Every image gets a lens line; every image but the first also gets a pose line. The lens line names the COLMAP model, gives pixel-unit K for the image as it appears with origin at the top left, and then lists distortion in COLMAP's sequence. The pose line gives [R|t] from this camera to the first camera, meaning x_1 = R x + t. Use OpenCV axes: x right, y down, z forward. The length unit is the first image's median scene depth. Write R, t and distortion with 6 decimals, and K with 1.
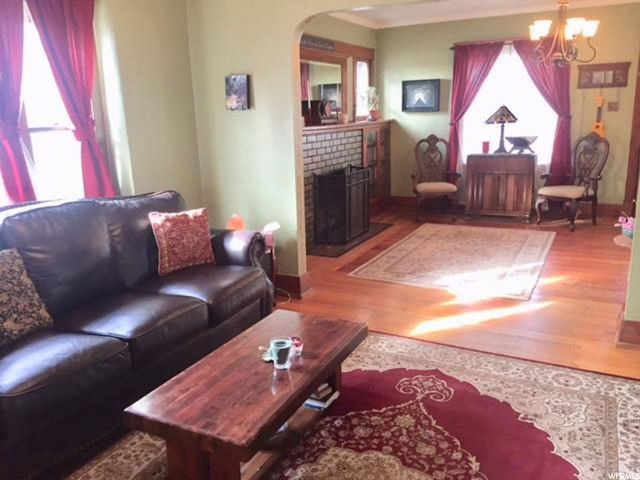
lens RADIAL K [[542.1, 0, 320.0], [0, 542.1, 240.0], [0, 0, 1]] dist [0.084695, -0.120585]
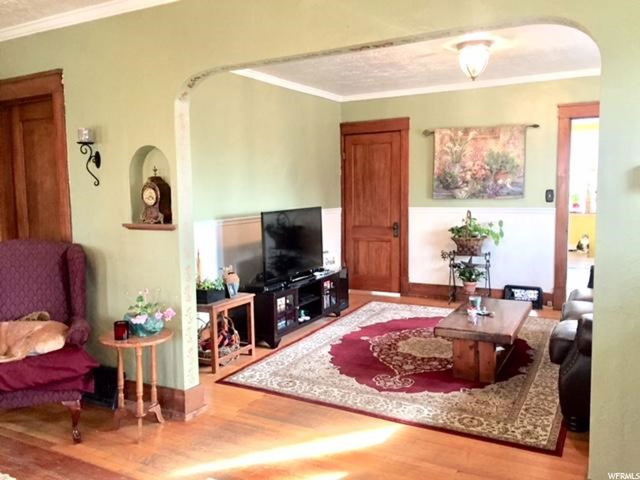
lens RADIAL K [[542.1, 0, 320.0], [0, 542.1, 240.0], [0, 0, 1]] dist [0.084695, -0.120585]
pose [[-0.998411, 0.040259, 0.039419, 0.320771], [0.050956, 0.943725, 0.326781, -0.543669], [-0.024045, 0.328271, -0.944278, 2.283377]]
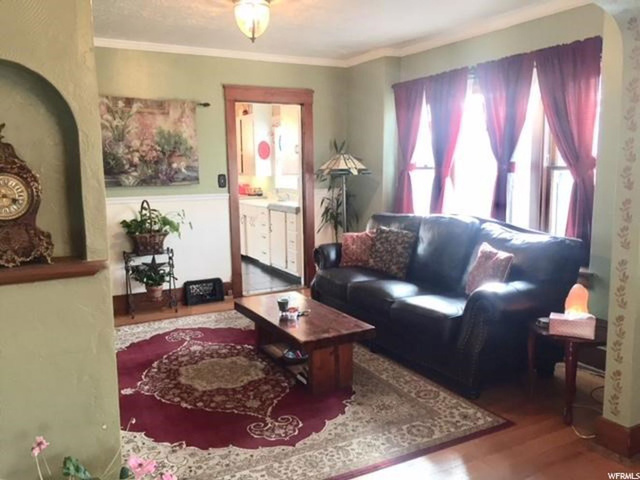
lens RADIAL K [[542.1, 0, 320.0], [0, 542.1, 240.0], [0, 0, 1]] dist [0.084695, -0.120585]
pose [[-0.571233, 0.151406, -0.806703, 0.973407], [-0.161137, 0.943026, 0.291095, -0.398471], [0.804815, 0.296273, -0.514291, 1.567884]]
